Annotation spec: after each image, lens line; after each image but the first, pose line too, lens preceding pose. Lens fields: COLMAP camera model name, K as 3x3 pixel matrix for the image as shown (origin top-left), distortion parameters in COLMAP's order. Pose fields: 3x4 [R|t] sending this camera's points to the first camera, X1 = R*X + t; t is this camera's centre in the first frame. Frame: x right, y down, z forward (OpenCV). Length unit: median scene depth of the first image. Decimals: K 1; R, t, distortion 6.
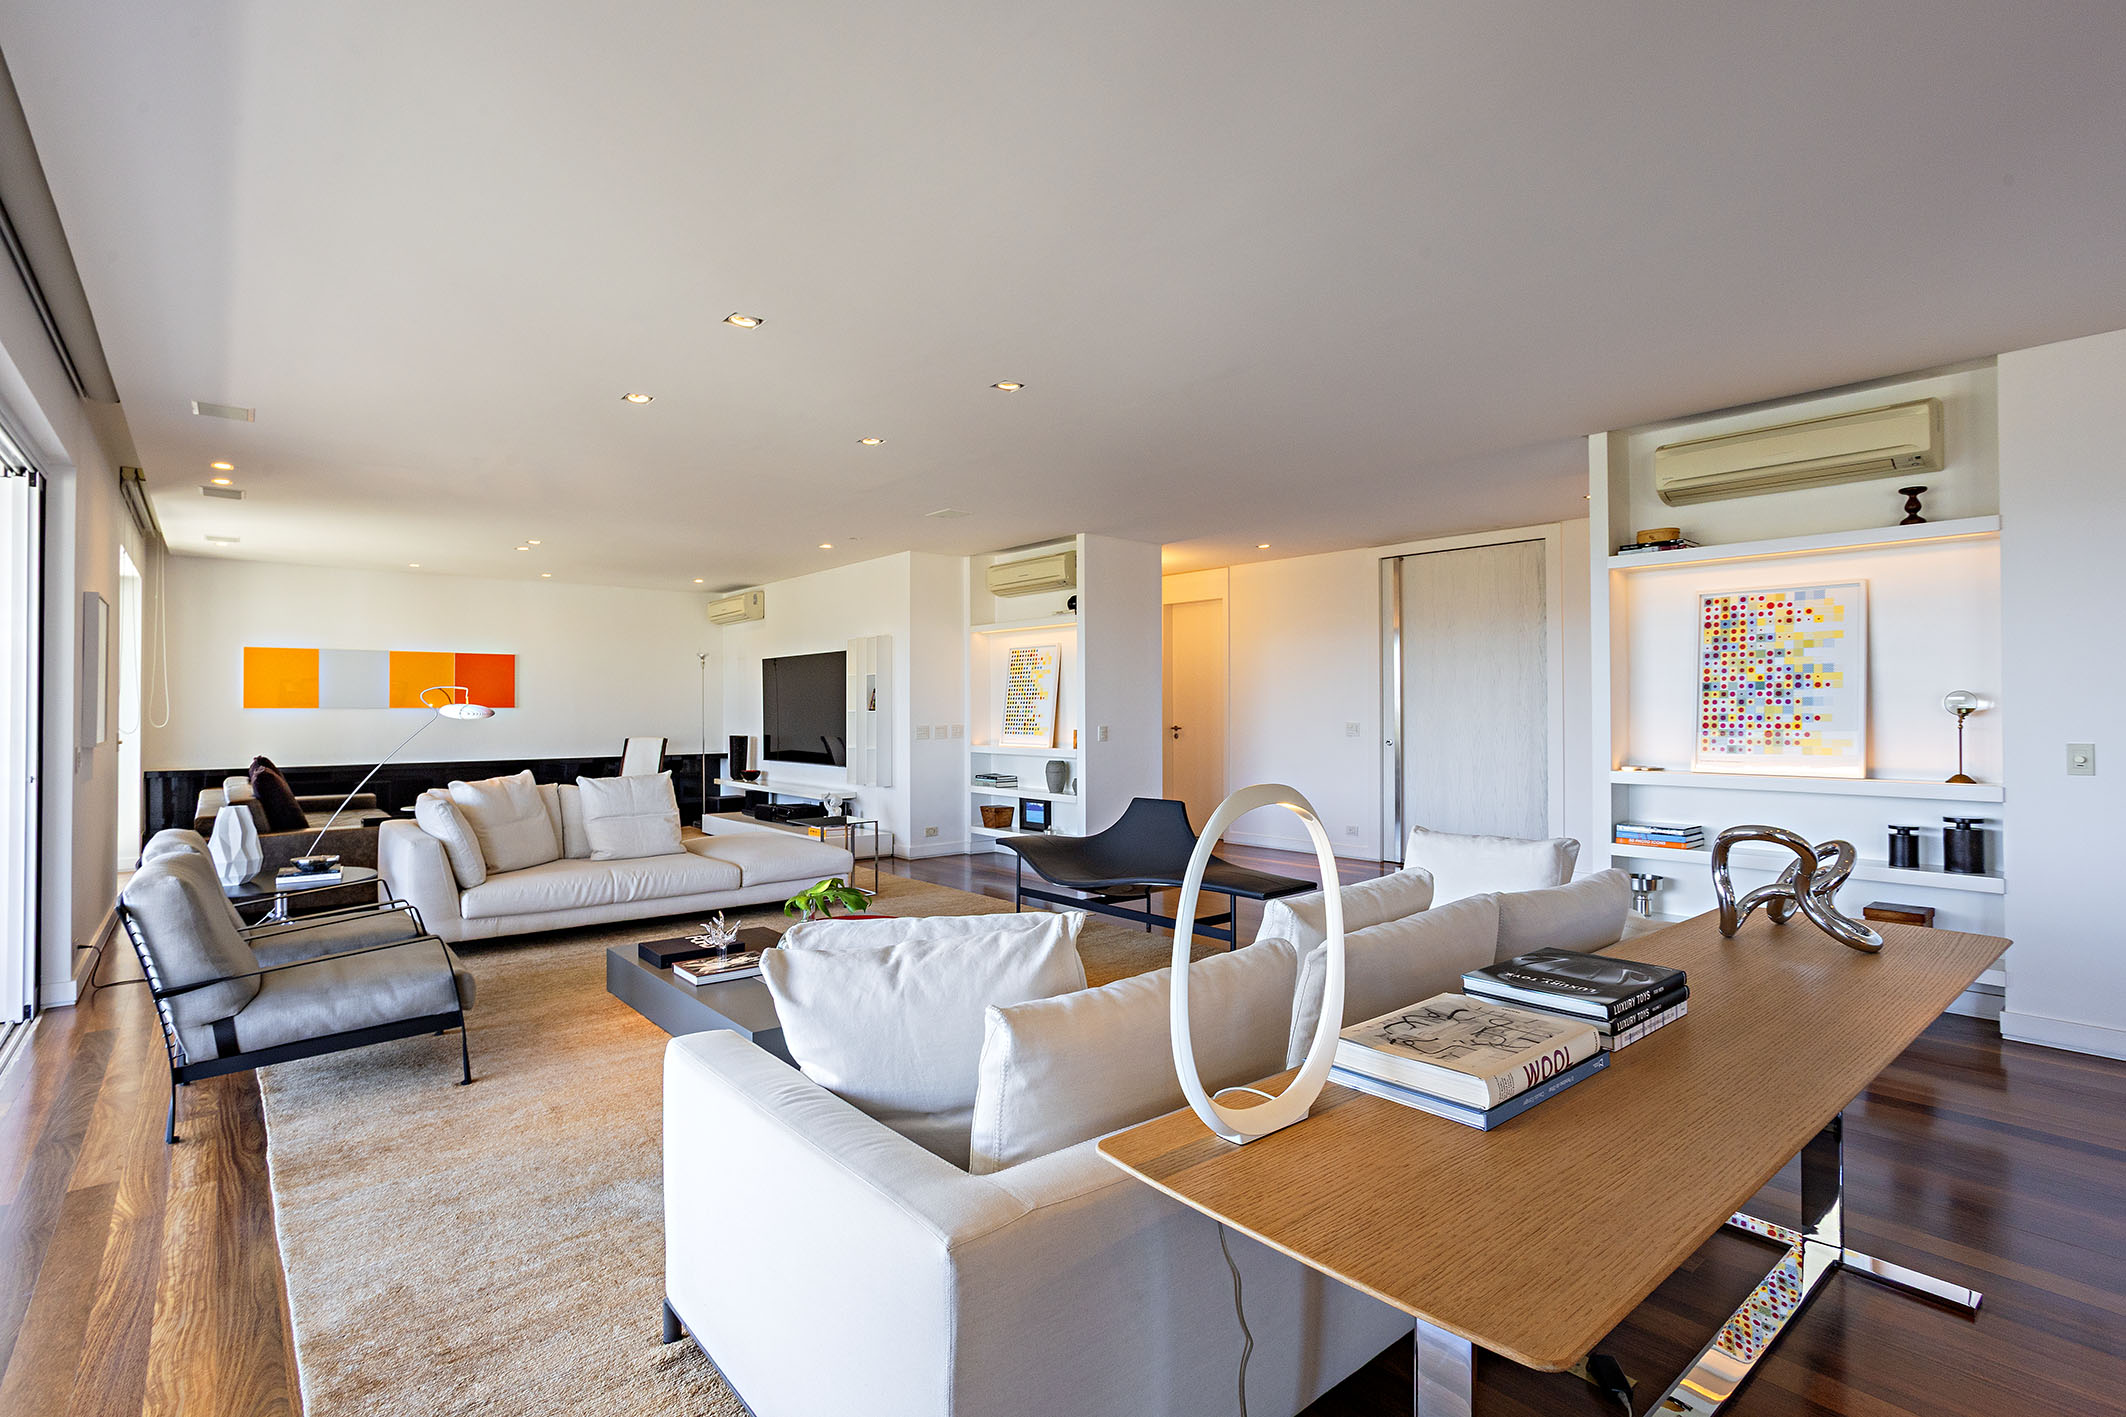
lens RADIAL K [[1029.1, 0, 1070.6], [0, 1029.1, 709.8], [0, 0, 1]] dist [-0.031935, 0.012574]
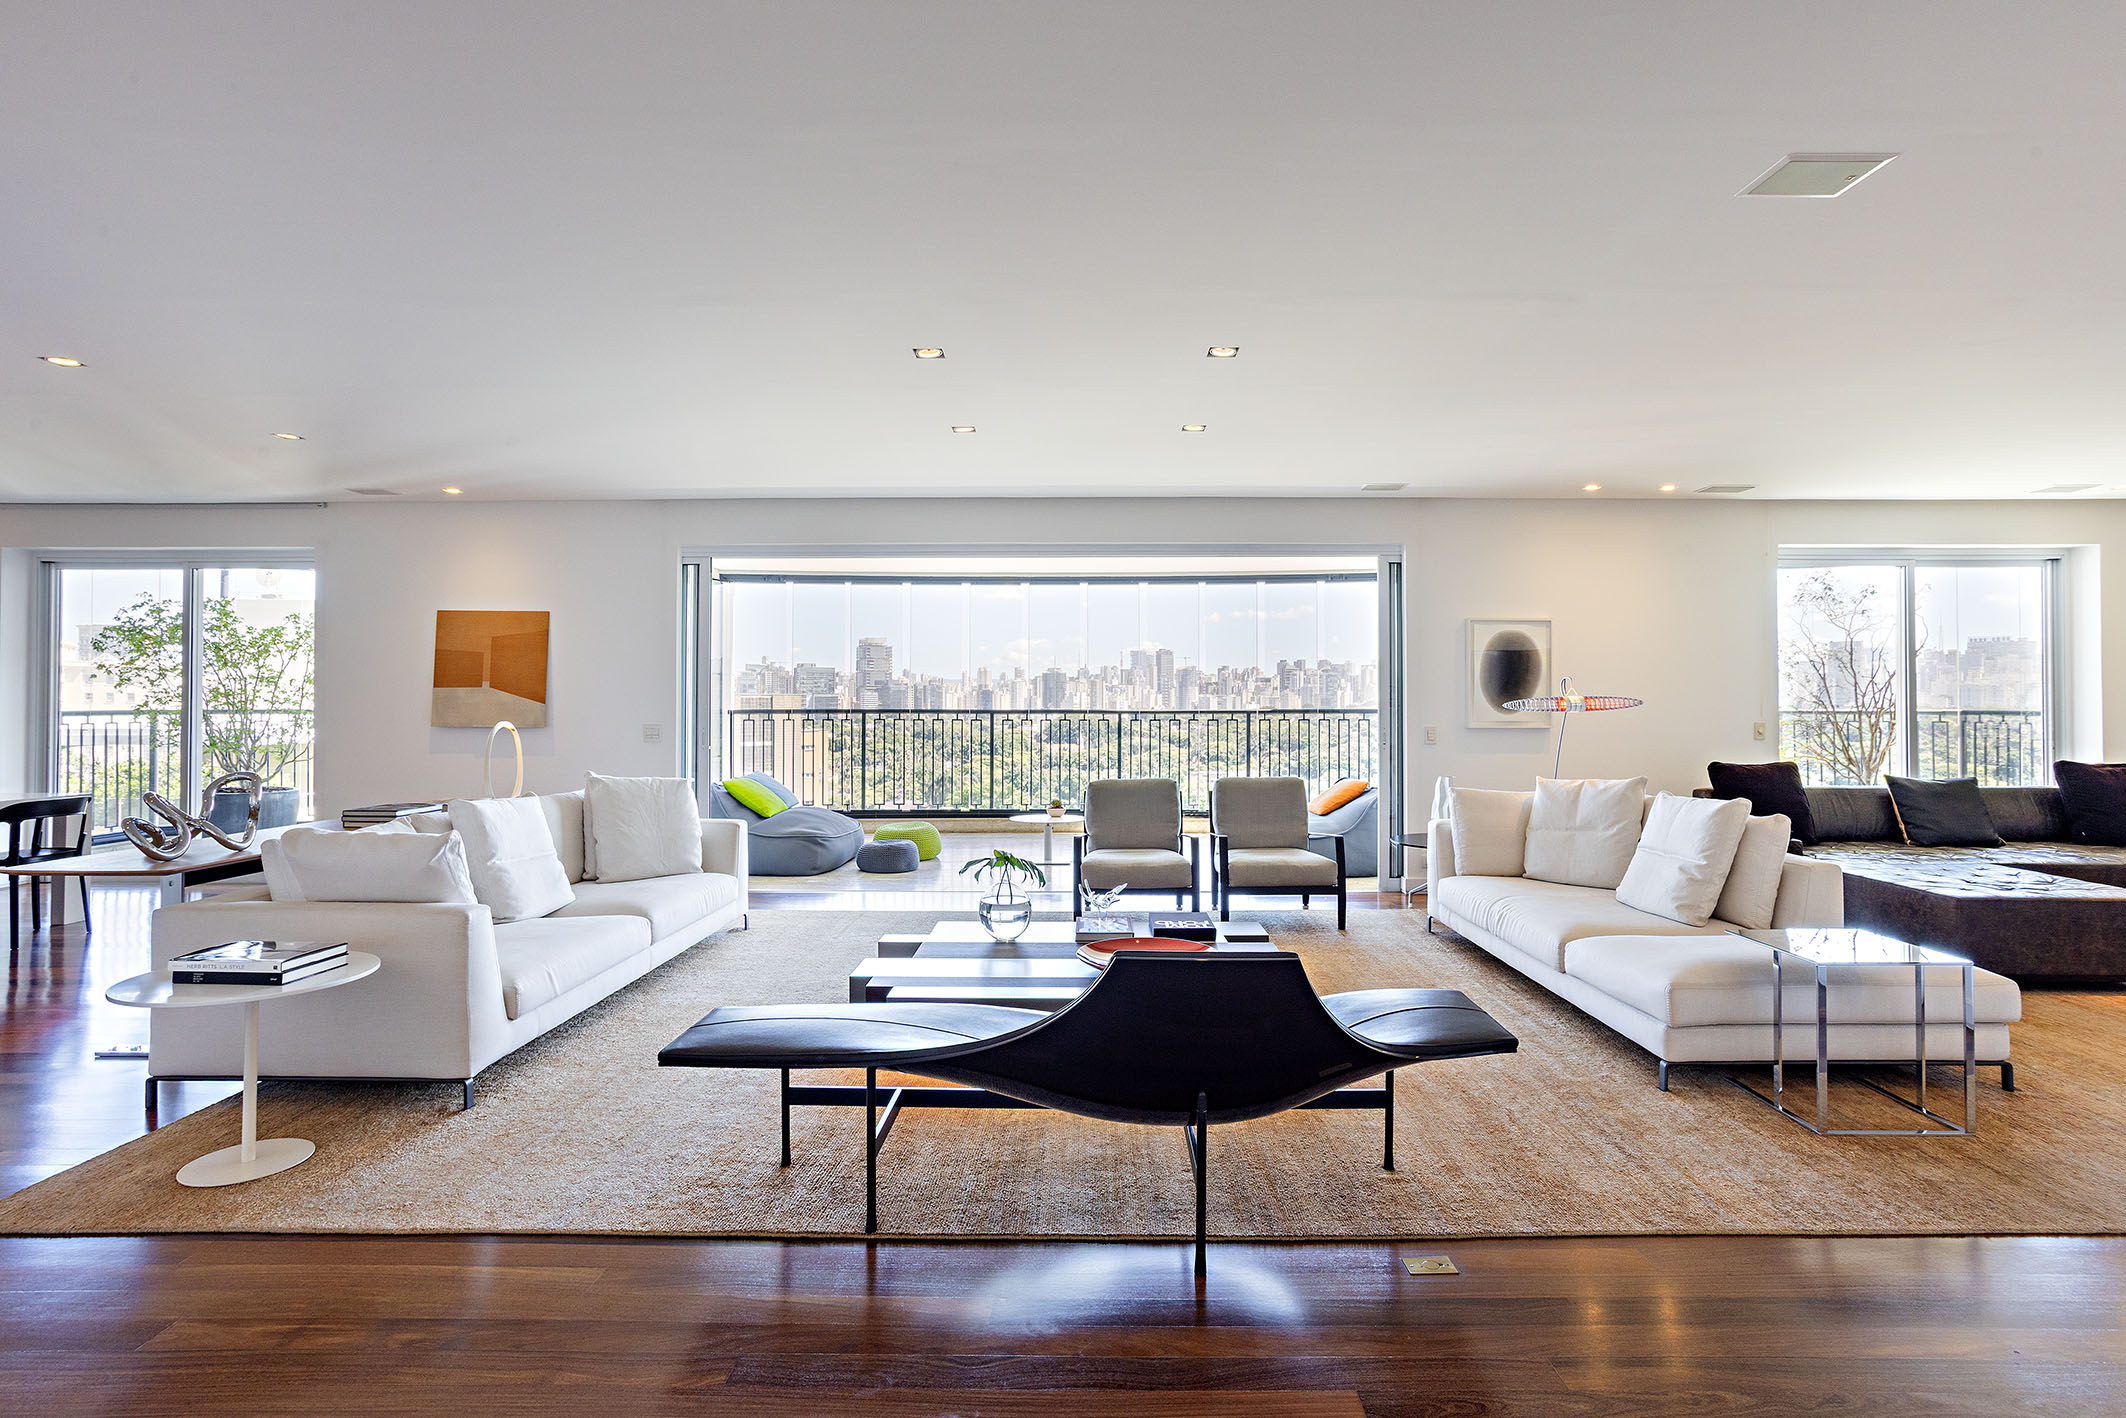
lens RADIAL K [[1029.1, 0, 1049.7], [0, 1029.1, 693.2], [0, 0, 1]] dist [-0.031935, 0.012574]
pose [[-0.647310, -0.005166, -0.762210, 0.274883], [0.000138, 0.999976, -0.006895, -0.000475], [0.762227, -0.004568, -0.647294, 0.817503]]
